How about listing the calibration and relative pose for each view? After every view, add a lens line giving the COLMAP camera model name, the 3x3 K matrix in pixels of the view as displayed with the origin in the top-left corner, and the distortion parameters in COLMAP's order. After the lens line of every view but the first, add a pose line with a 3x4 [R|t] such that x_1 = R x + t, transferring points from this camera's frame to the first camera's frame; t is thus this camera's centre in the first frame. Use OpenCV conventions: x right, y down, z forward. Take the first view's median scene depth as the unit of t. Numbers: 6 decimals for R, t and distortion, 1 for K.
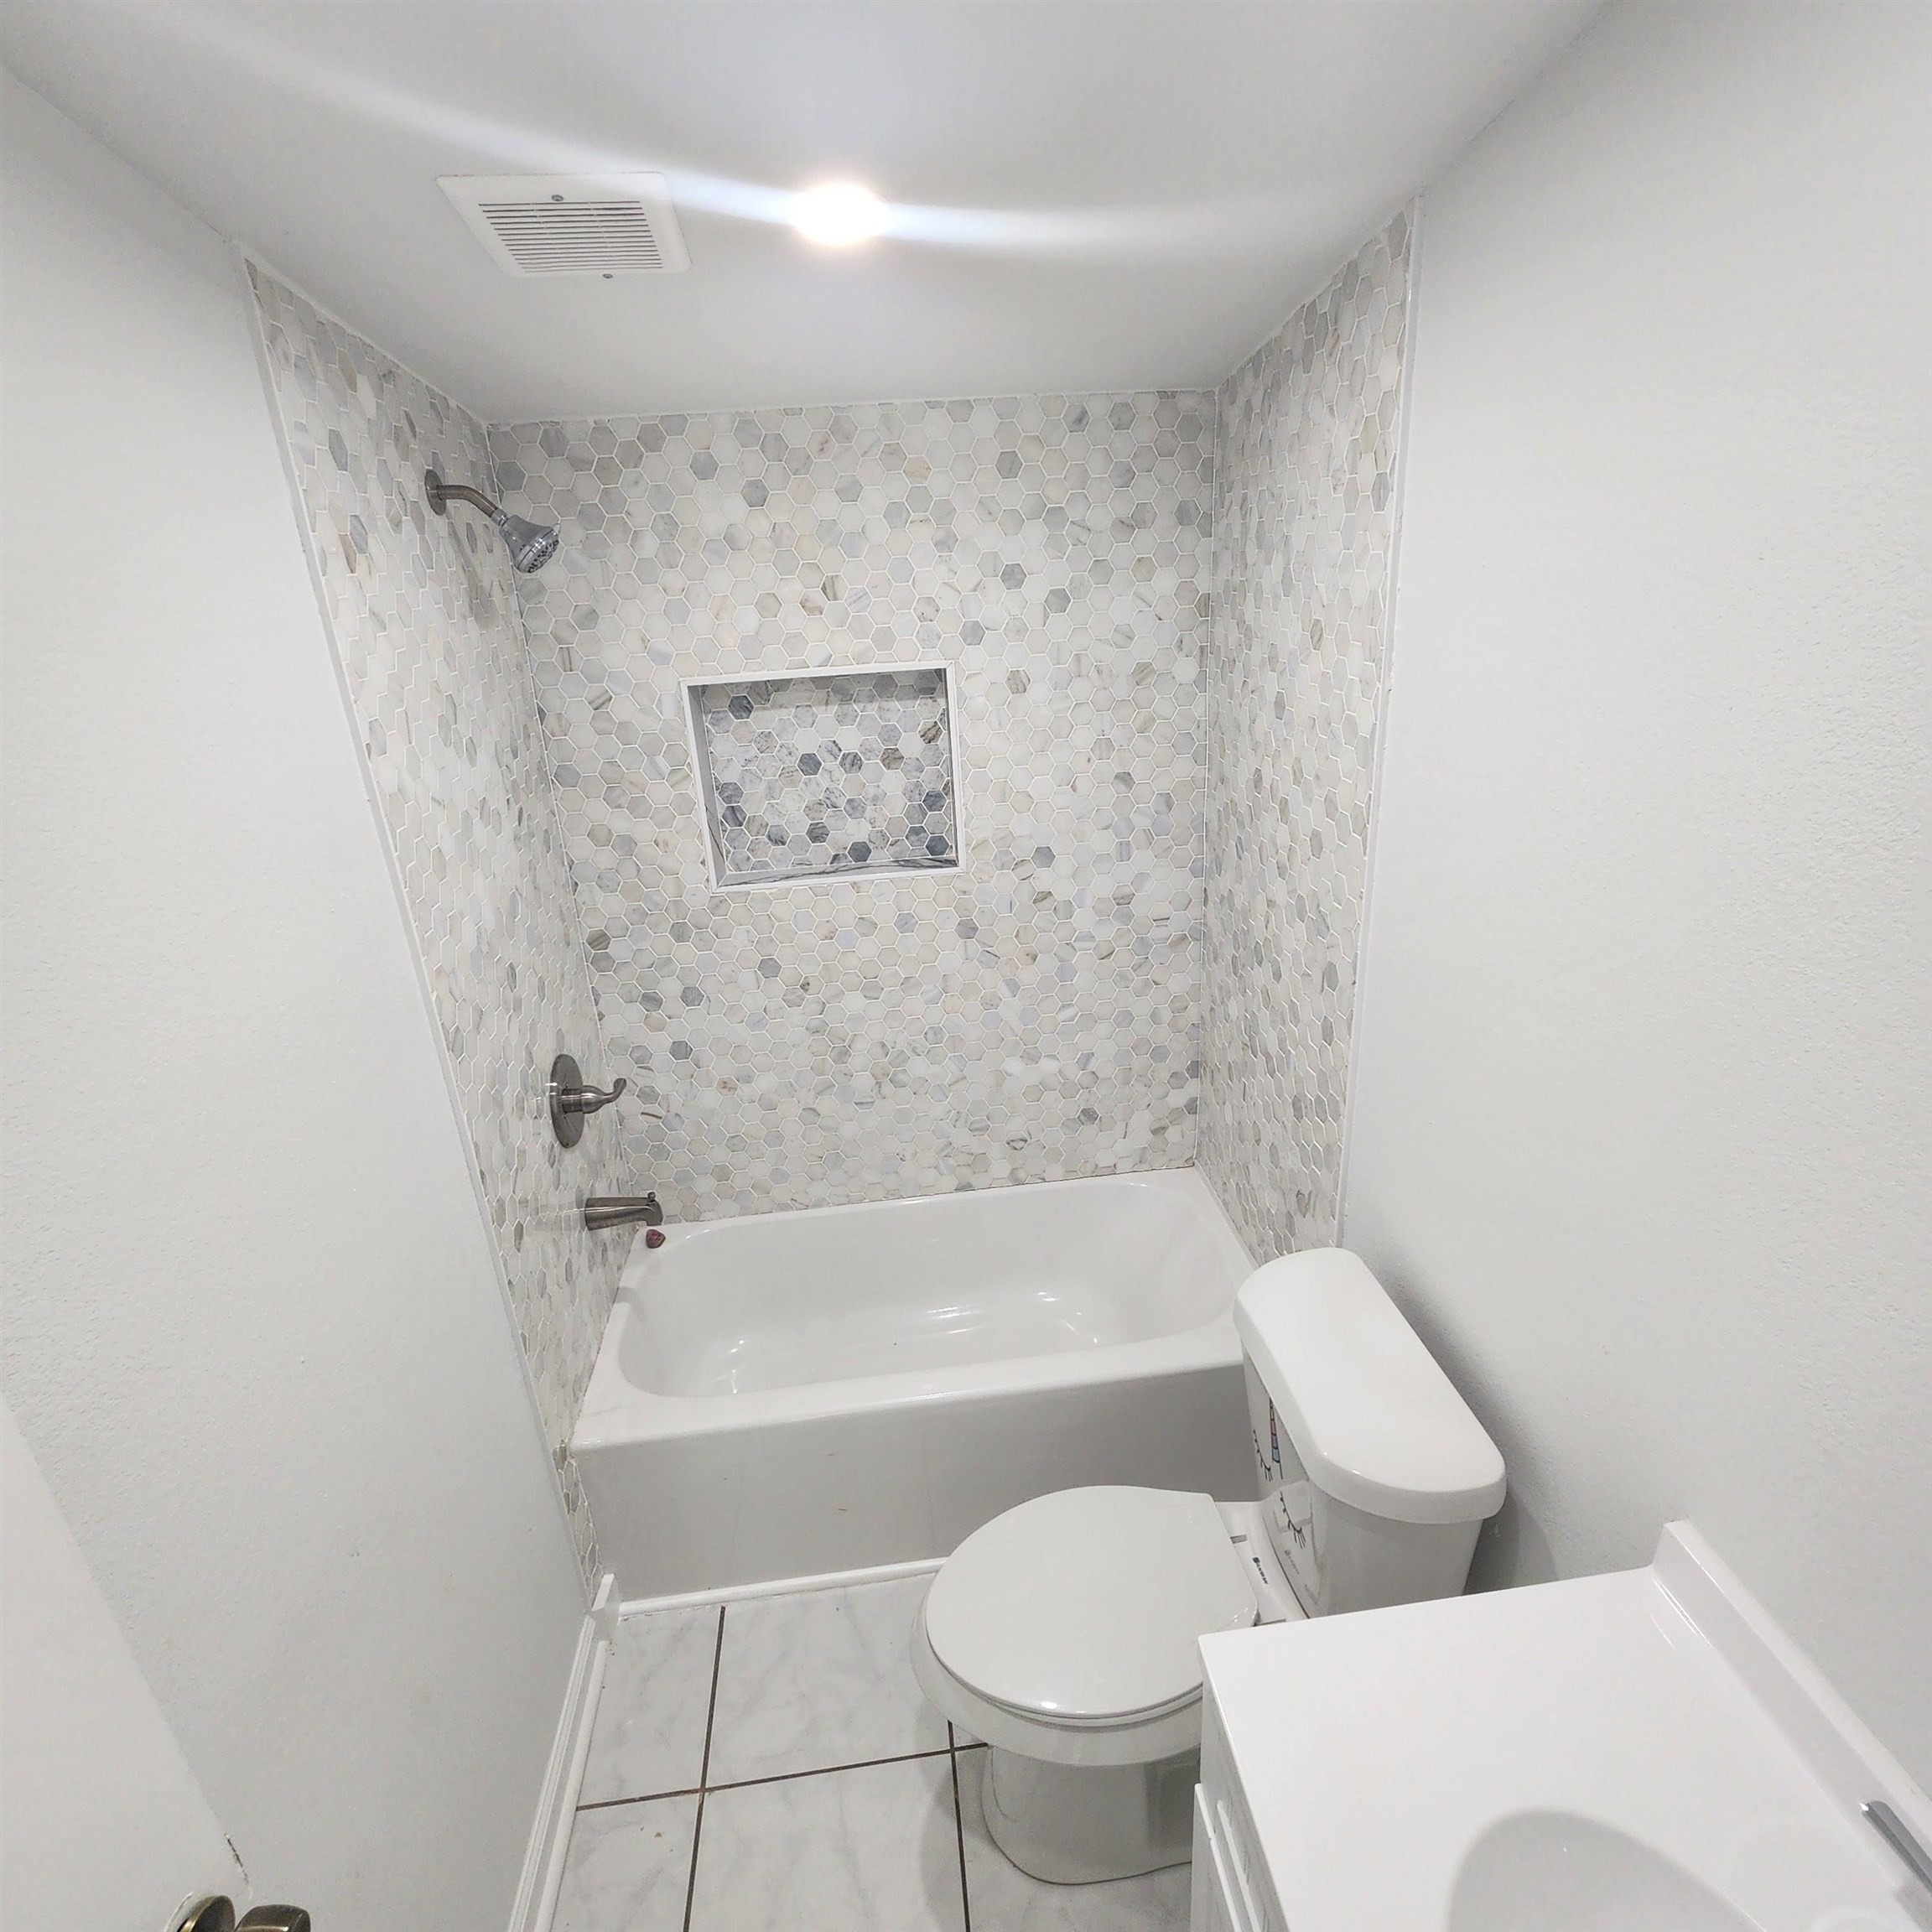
lens RADIAL K [[1083.9, 0, 973.4], [0, 1083.9, 966.5], [0, 0, 1]] dist [0.002681, 0.001052]
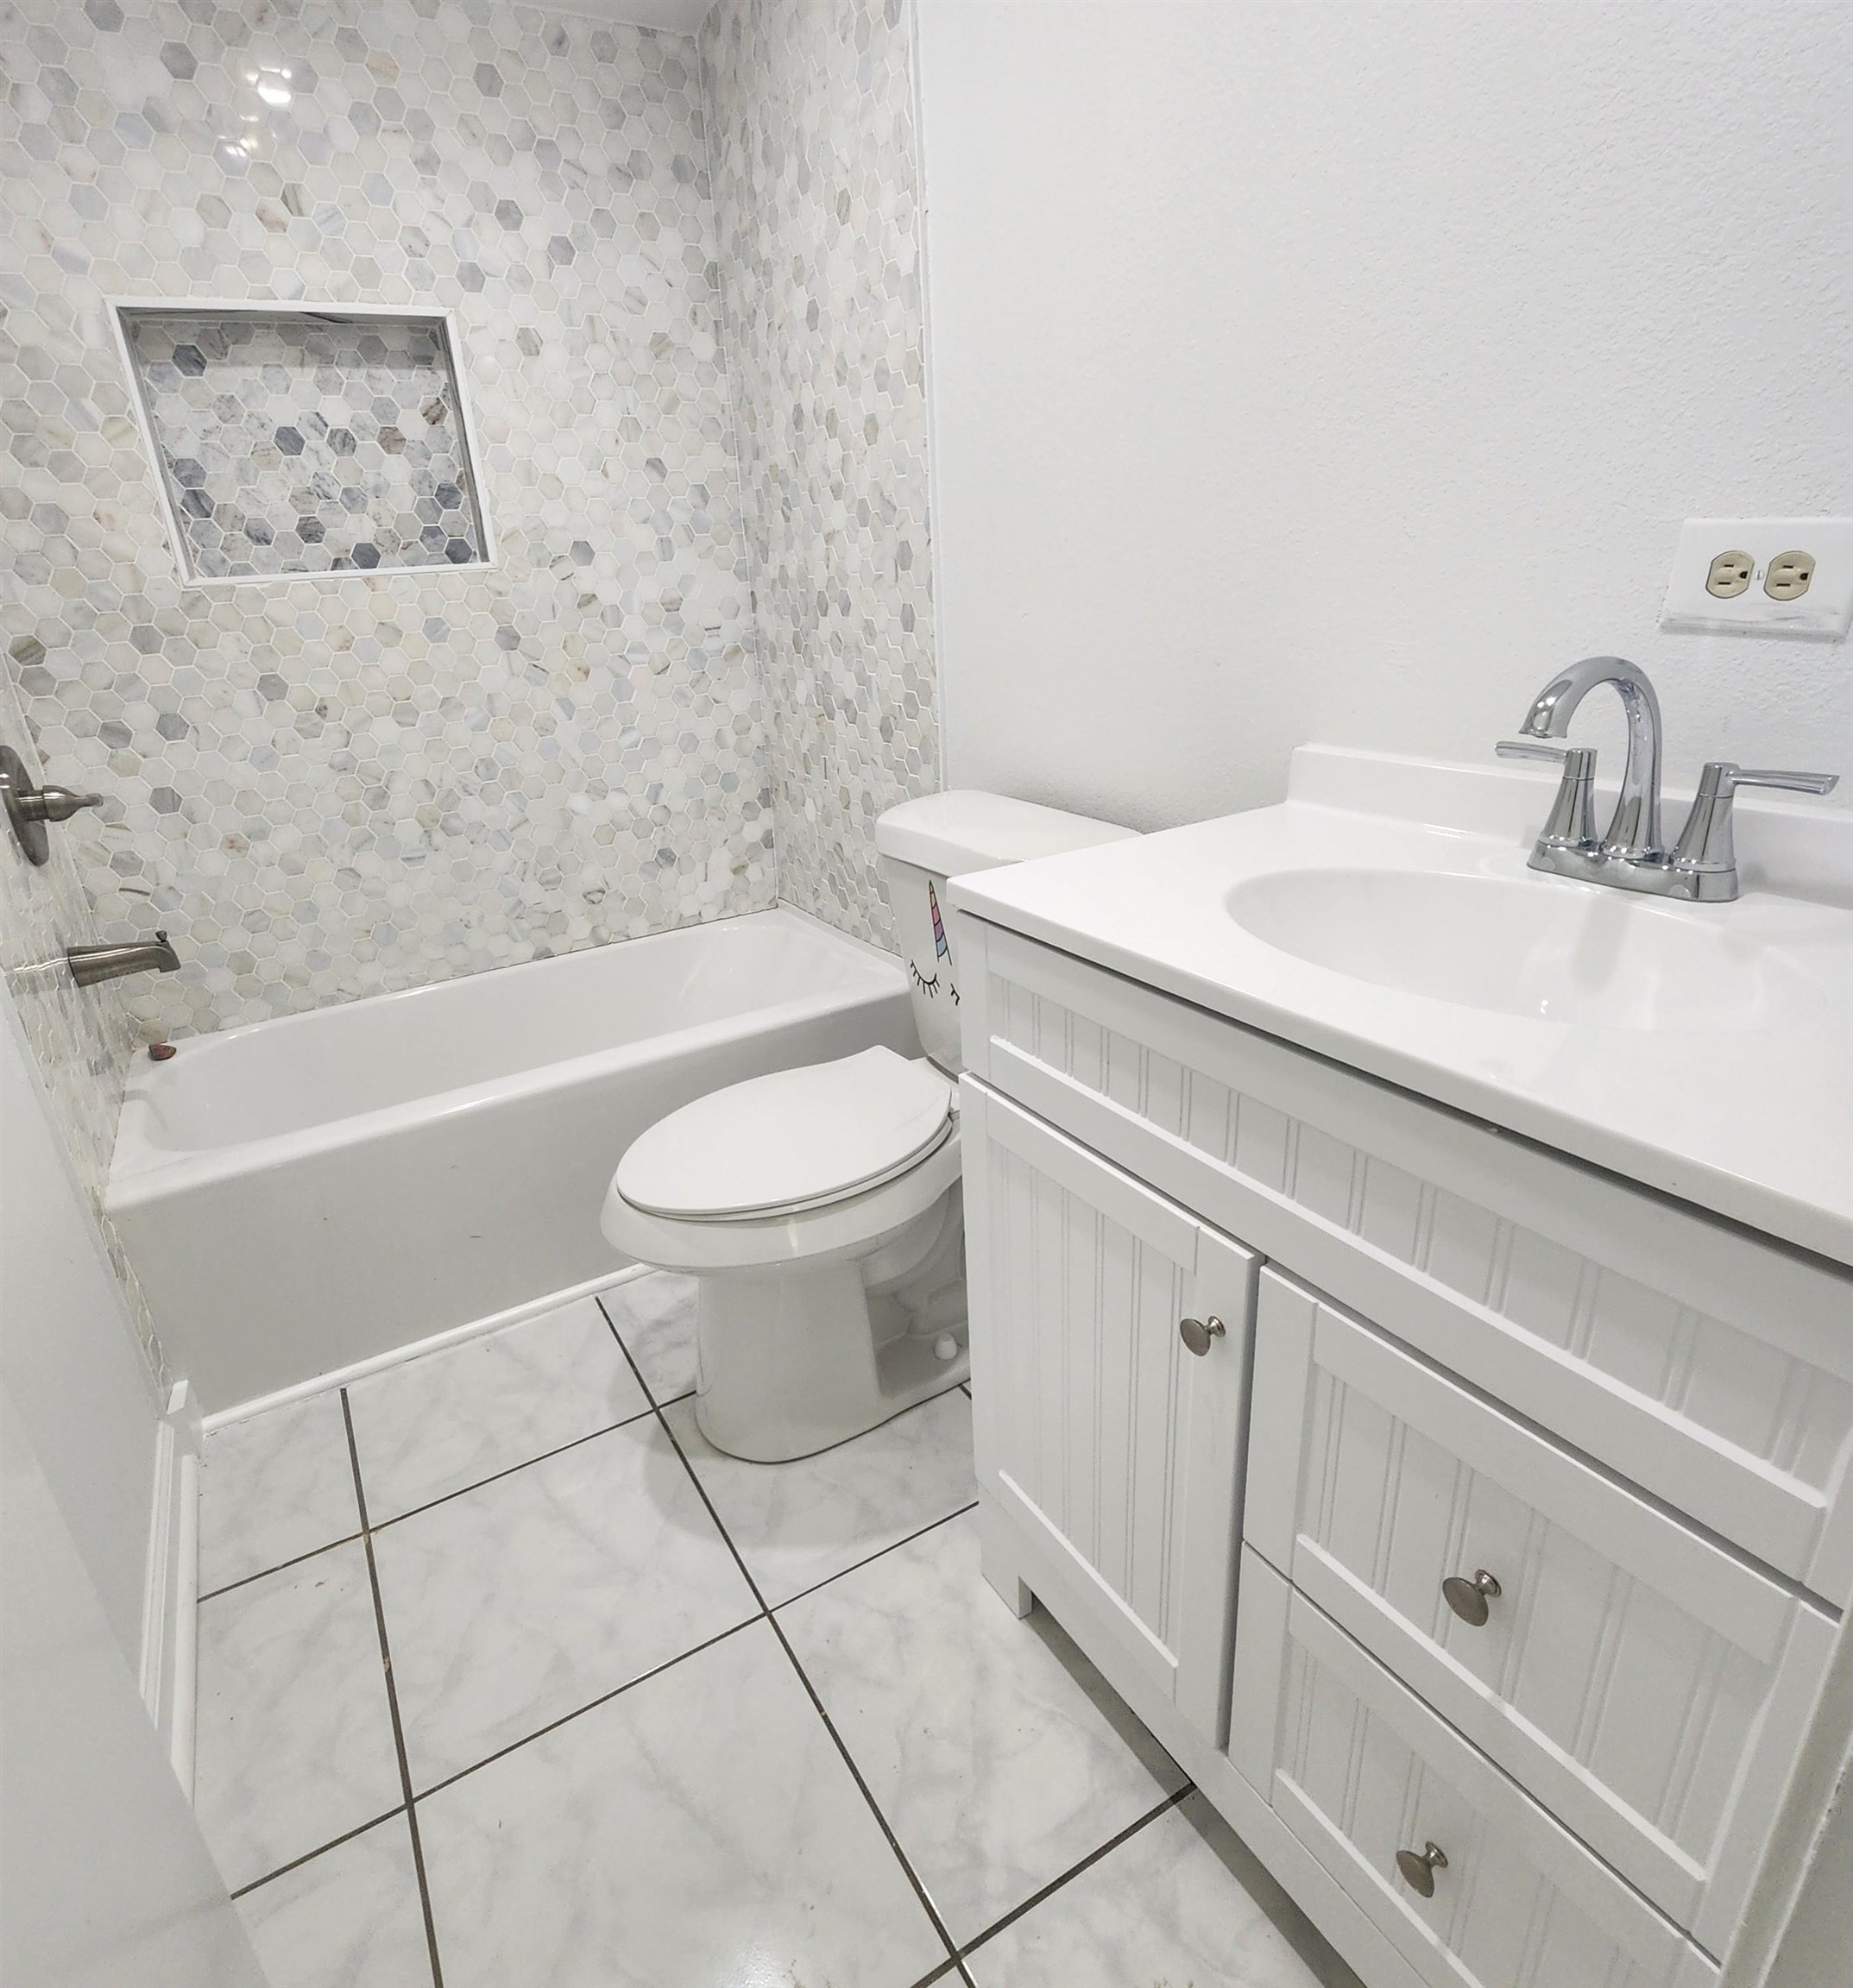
lens RADIAL K [[1111.9, 0, 882.7], [0, 1111.9, 992.8], [0, 0, 1]] dist [-0.000774, 0.000130]
pose [[0.918478, -0.146452, 0.367356, -0.111822], [0.156158, 0.987726, 0.003342, 0.330548], [-0.363336, 0.054296, 0.930075, 0.034482]]
